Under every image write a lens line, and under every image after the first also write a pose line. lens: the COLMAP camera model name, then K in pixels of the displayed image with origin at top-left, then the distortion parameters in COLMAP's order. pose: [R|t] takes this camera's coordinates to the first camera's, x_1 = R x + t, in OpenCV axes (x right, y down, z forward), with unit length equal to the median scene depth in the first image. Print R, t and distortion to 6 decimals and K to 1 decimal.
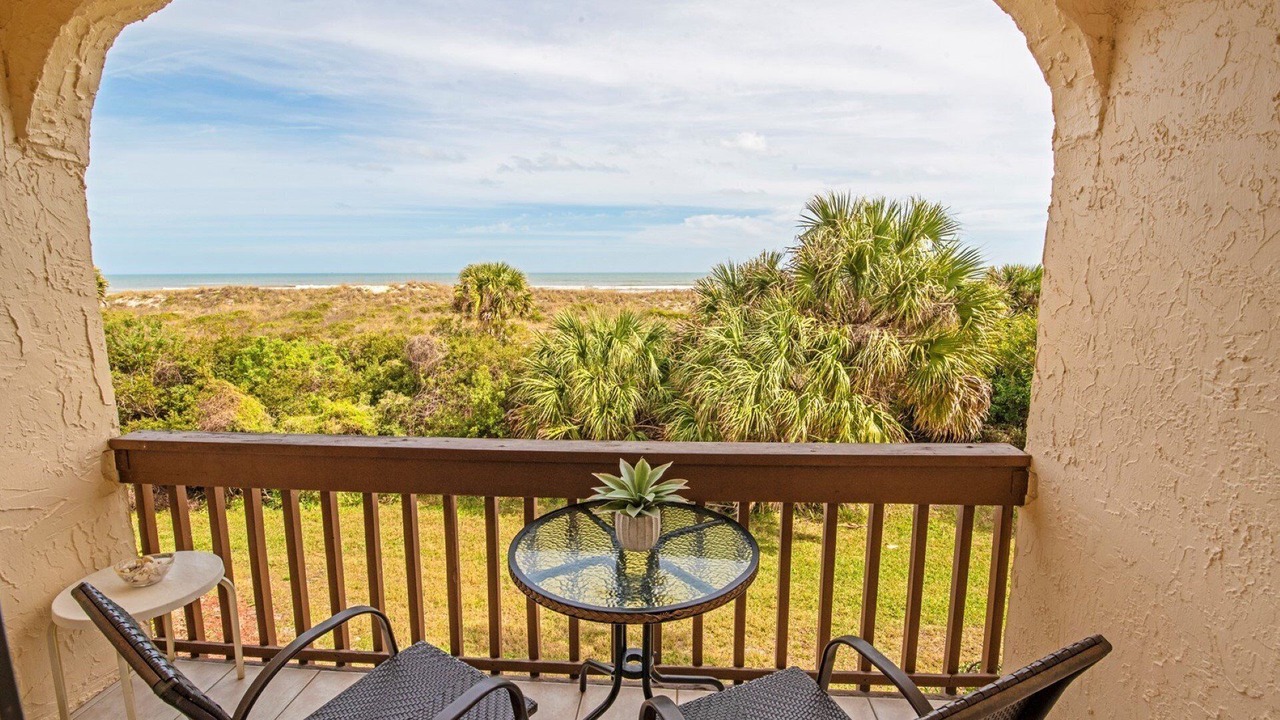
lens RADIAL K [[569.3, 0, 624.5], [0, 569.3, 347.1], [0, 0, 1]] dist [-0.002077, -0.011867]
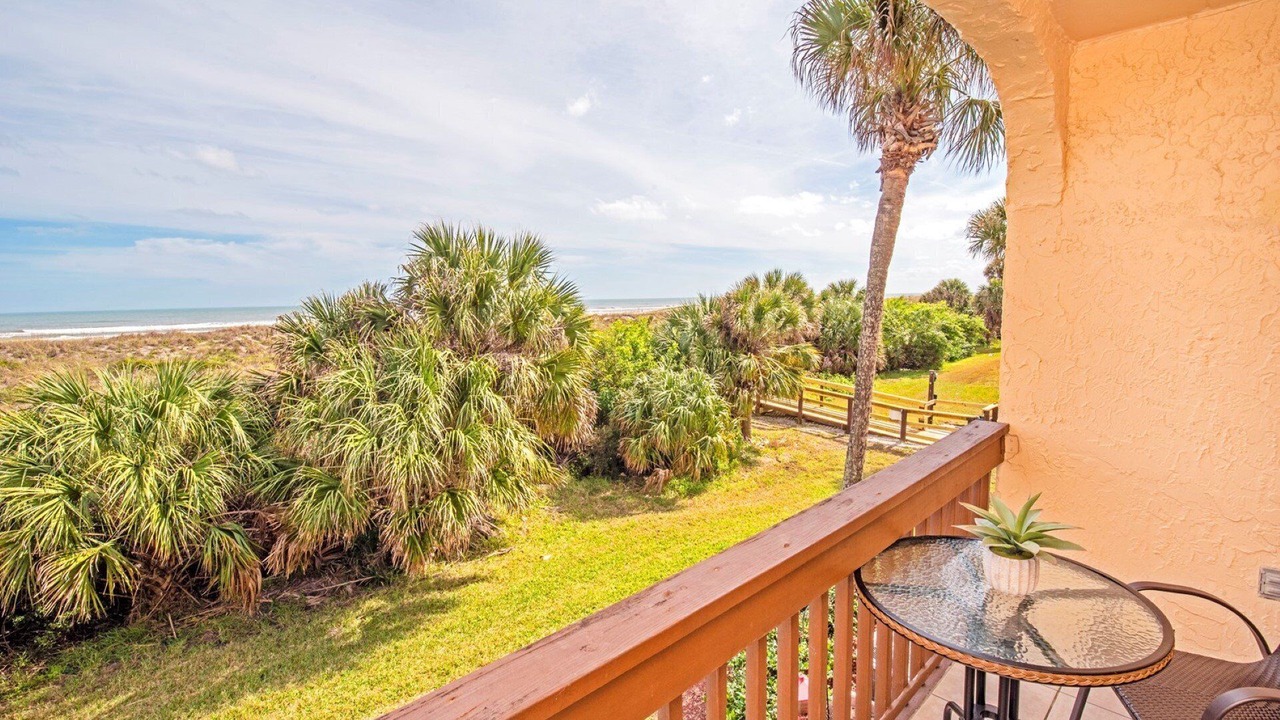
lens RADIAL K [[569.3, 0, 624.5], [0, 569.3, 347.1], [0, 0, 1]] dist [-0.002077, -0.011867]
pose [[0.683397, -0.076586, 0.726018, -0.154759], [0.116046, 0.993234, -0.004459, -0.016866], [-0.720765, 0.087298, 0.687661, 0.114376]]
